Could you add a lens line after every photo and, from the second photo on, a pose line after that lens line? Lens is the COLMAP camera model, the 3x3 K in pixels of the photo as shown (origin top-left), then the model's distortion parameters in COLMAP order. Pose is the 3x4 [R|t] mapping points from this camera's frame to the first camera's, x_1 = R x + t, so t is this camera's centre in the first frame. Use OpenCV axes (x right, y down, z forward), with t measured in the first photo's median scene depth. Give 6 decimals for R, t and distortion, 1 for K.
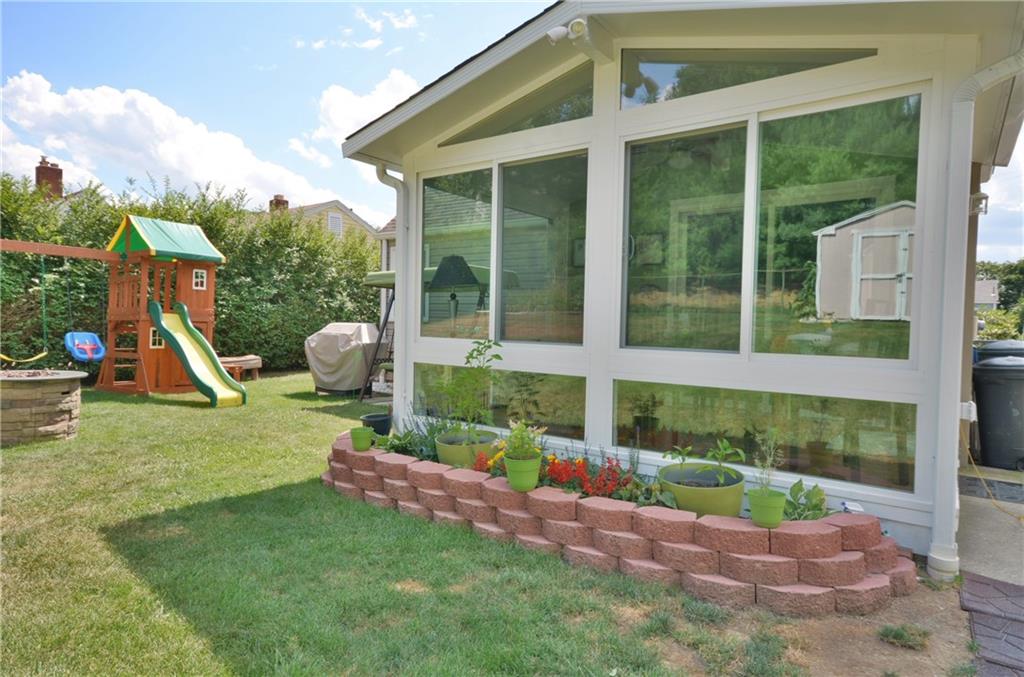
lens RADIAL K [[591.4, 0, 512.0], [0, 591.4, 338.0], [0, 0, 1]] dist [0.023941, -0.004286]
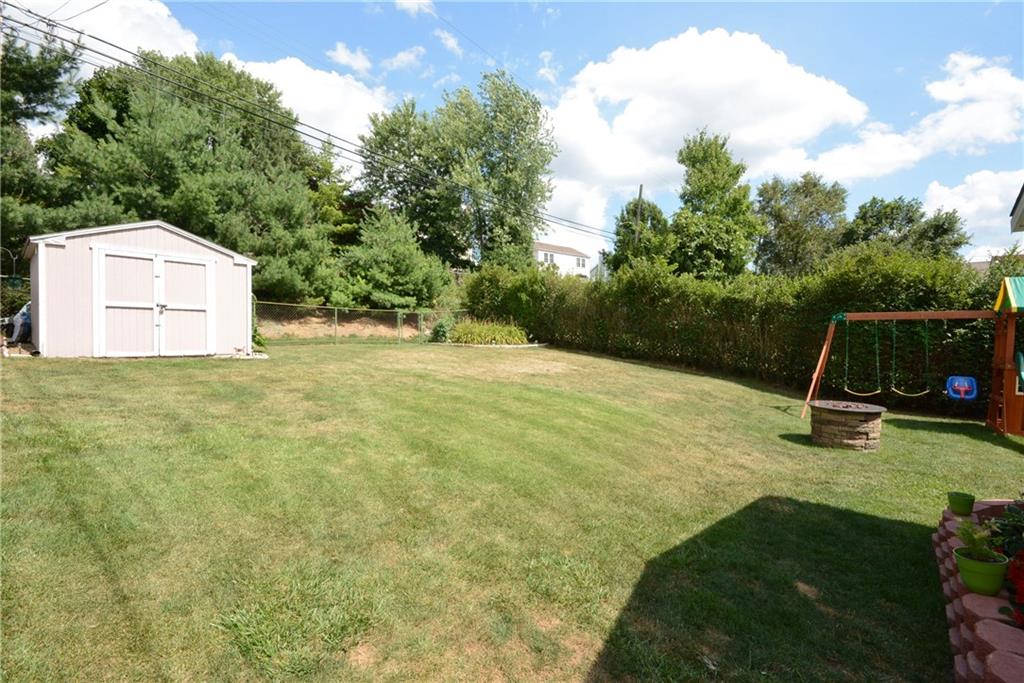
lens RADIAL K [[456.5, 0, 511.3], [0, 456.5, 342.1], [0, 0, 1]] dist [-0.005898, -0.001313]
pose [[-0.065010, -0.016917, -0.997741, 0.282832], [-0.022788, 0.999621, -0.015464, -0.042724], [0.997624, 0.021731, -0.065371, 0.097819]]
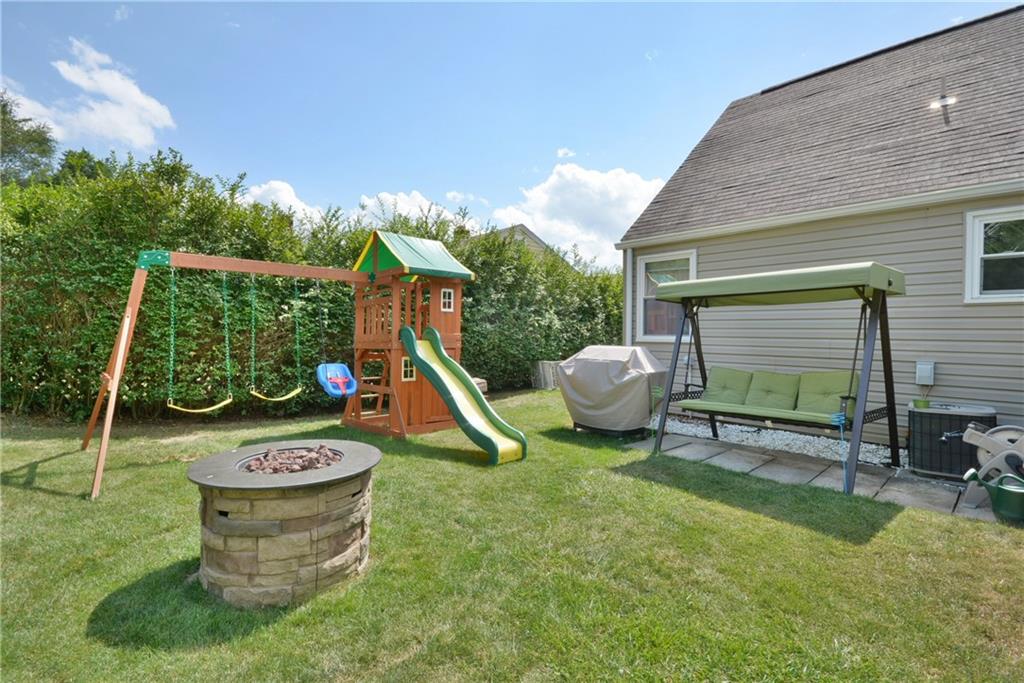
lens RADIAL K [[469.5, 0, 513.0], [0, 469.5, 340.1], [0, 0, 1]] dist [-0.003059, -0.000114]
pose [[0.980949, -0.016999, -0.193518, -0.292703], [0.015303, 0.999830, -0.010258, -0.030345], [0.193660, 0.007101, 0.981043, 0.334712]]
